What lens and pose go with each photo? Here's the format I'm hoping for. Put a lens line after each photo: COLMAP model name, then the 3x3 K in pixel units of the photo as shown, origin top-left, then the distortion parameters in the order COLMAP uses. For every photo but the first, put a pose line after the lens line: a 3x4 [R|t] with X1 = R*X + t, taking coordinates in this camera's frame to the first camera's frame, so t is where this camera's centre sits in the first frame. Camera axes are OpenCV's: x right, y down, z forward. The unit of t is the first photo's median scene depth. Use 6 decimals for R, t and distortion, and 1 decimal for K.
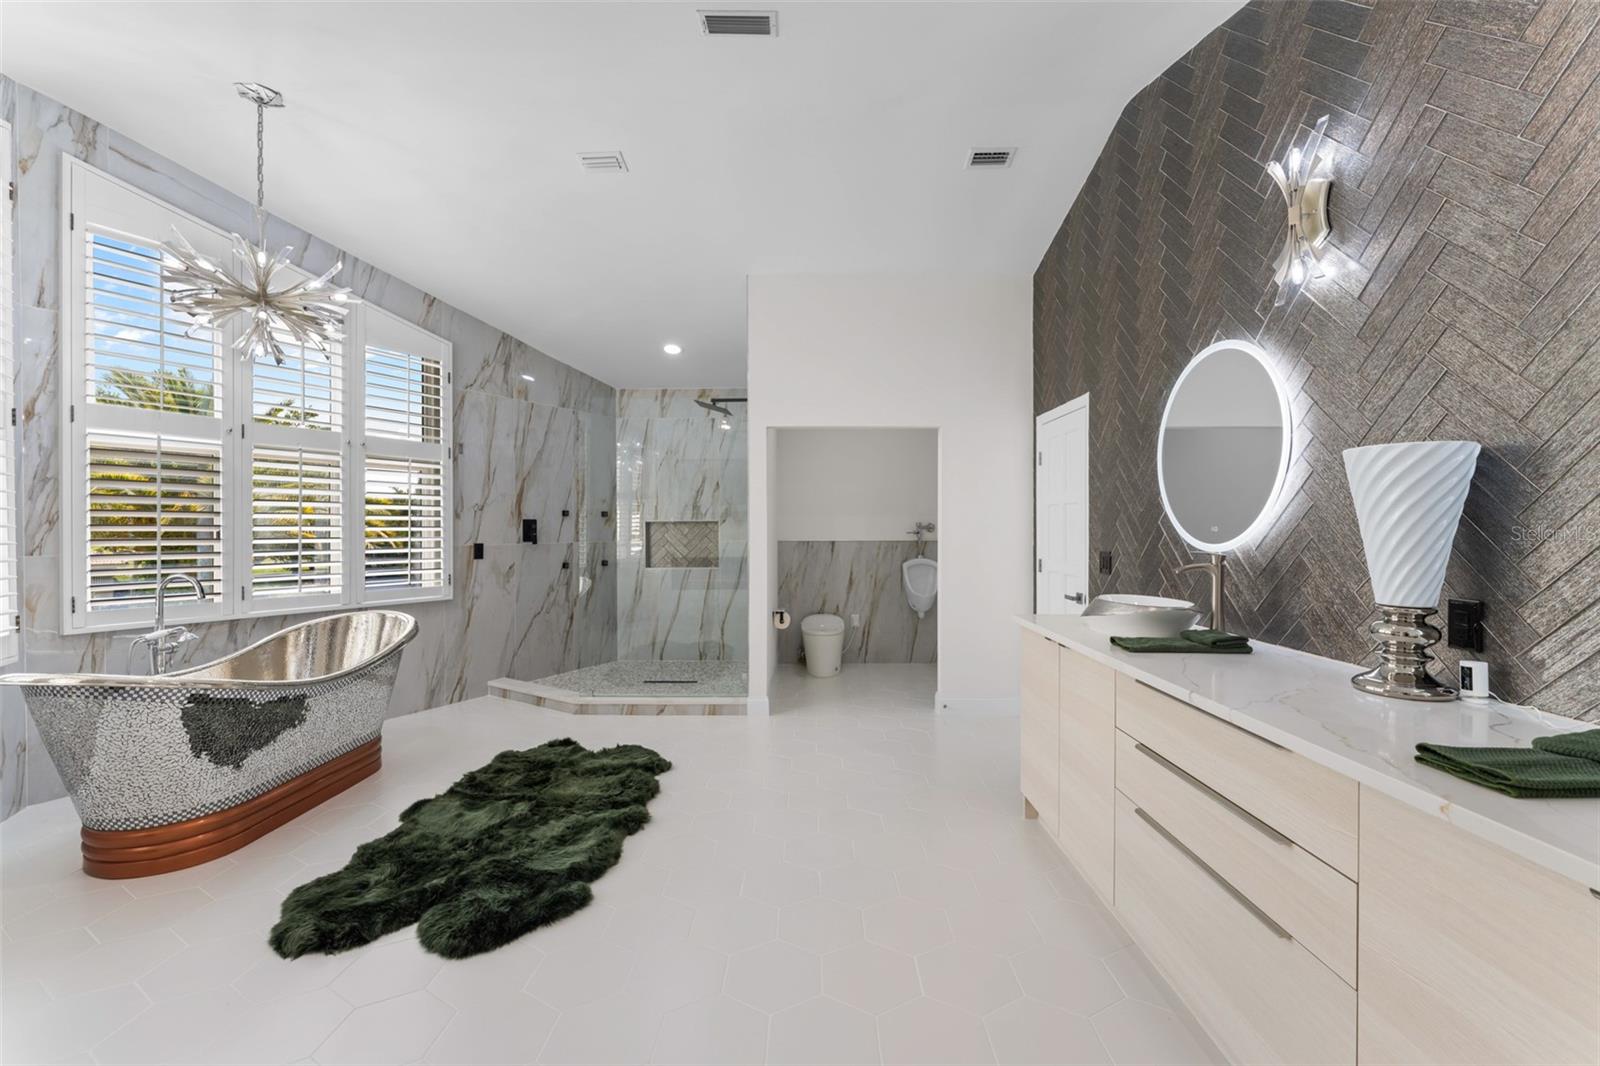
lens RADIAL K [[643.0, 0, 800.0], [0, 643.0, 533.0], [0, 0, 1]] dist [-0.000136, -0.000030]
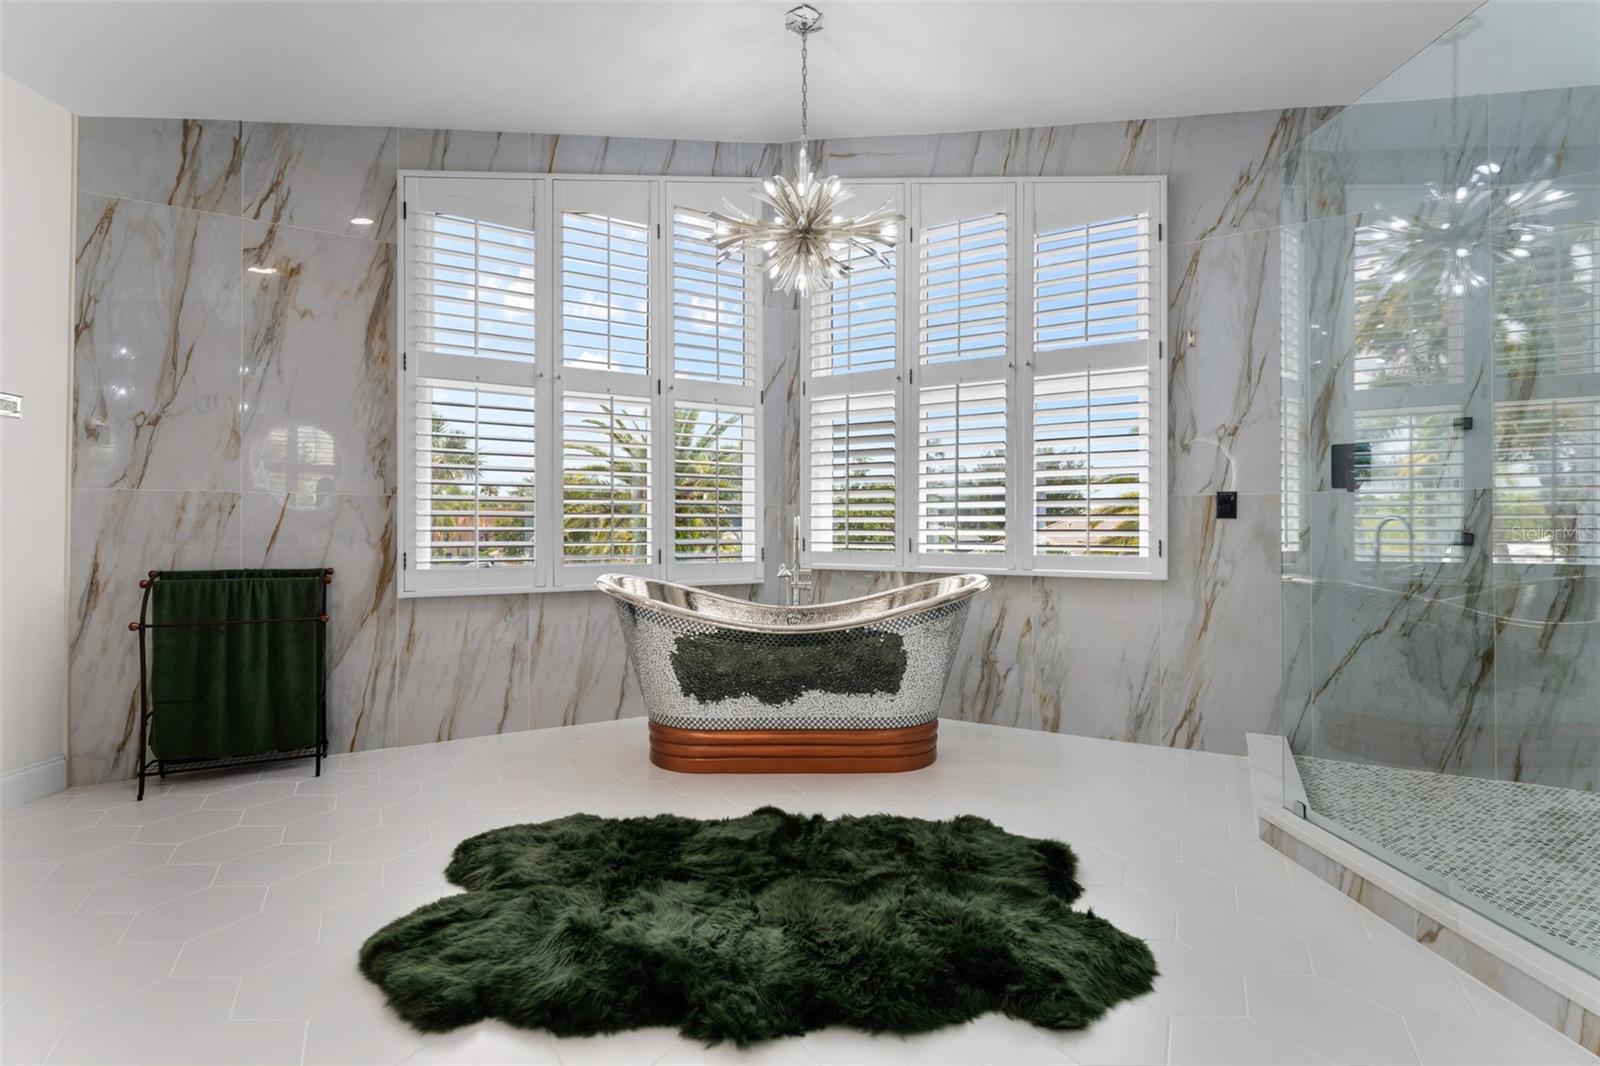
lens RADIAL K [[724.3, 0, 799.5], [0, 724.3, 528.7], [0, 0, 1]] dist [-0.000280, -0.000168]
pose [[0.025811, -0.007049, -0.999642, 0.162356], [-0.005220, 0.999961, -0.007186, 0.060350], [0.999653, 0.005404, 0.025773, 0.631942]]
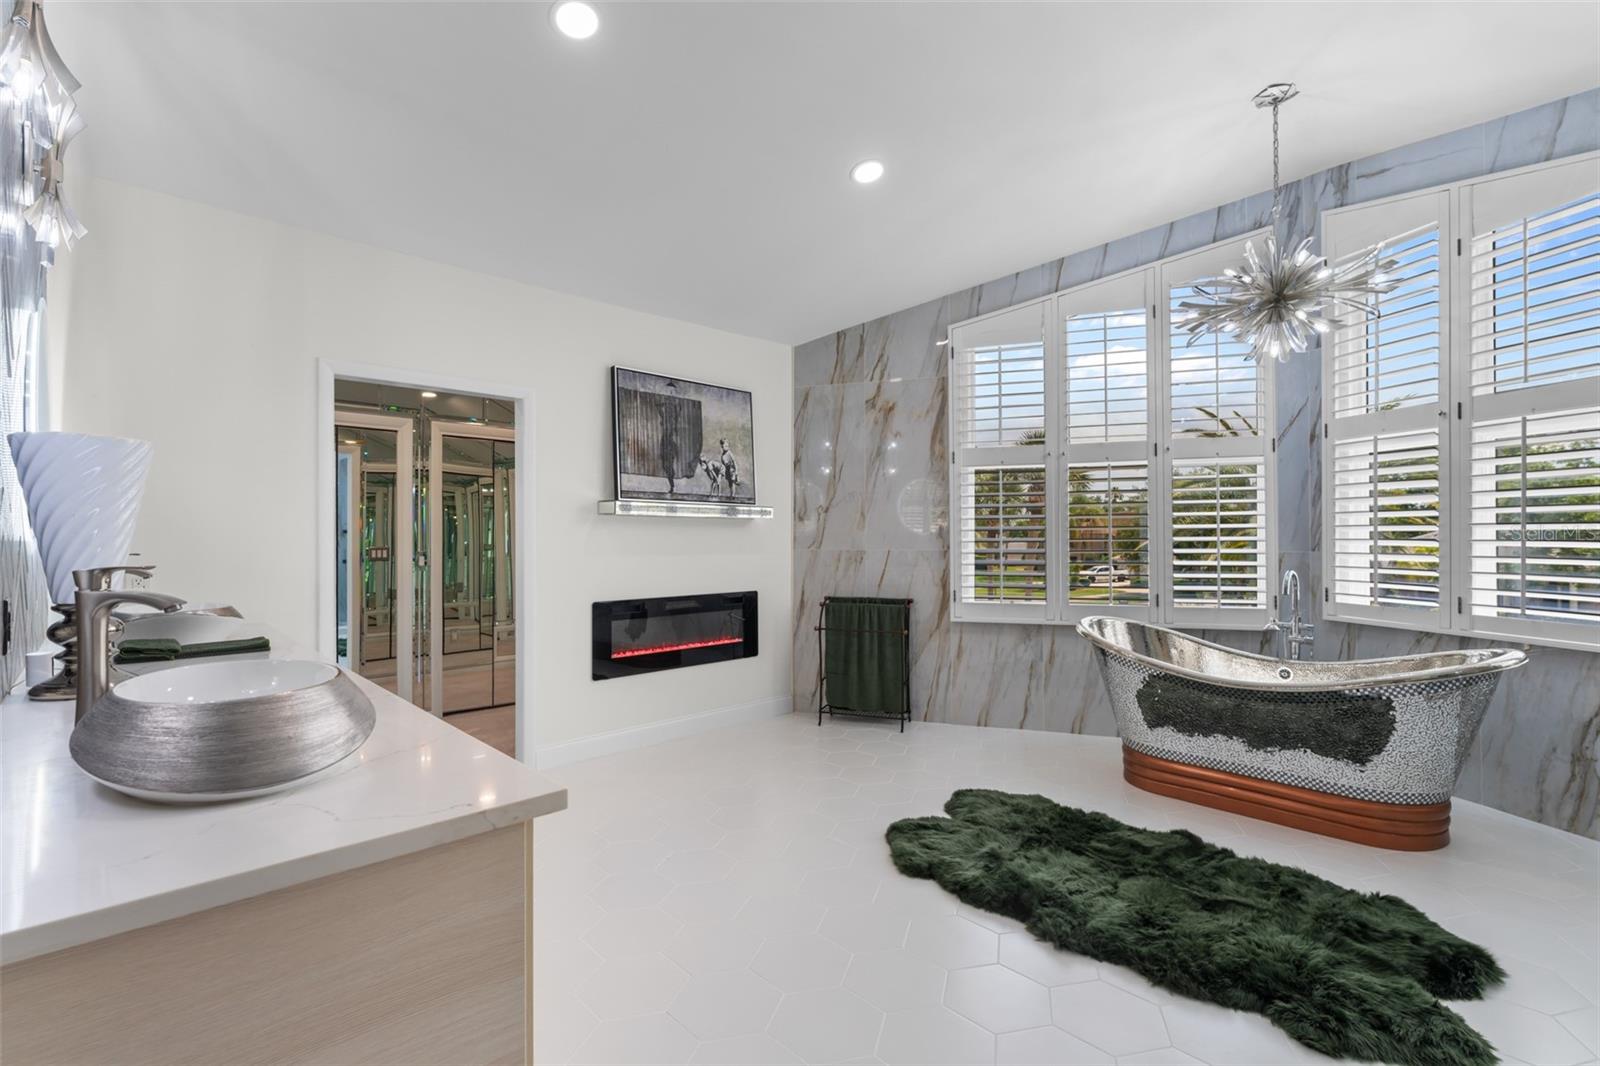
lens RADIAL K [[741.7, 0, 800.0], [0, 741.7, 533.0], [0, 0, 1]] dist [0.001131, -0.000422]
pose [[-0.716445, 0.002497, -0.697639, 0.323996], [-0.000756, 0.999990, 0.004356, -0.002641], [0.697643, 0.003649, -0.716437, 0.854425]]
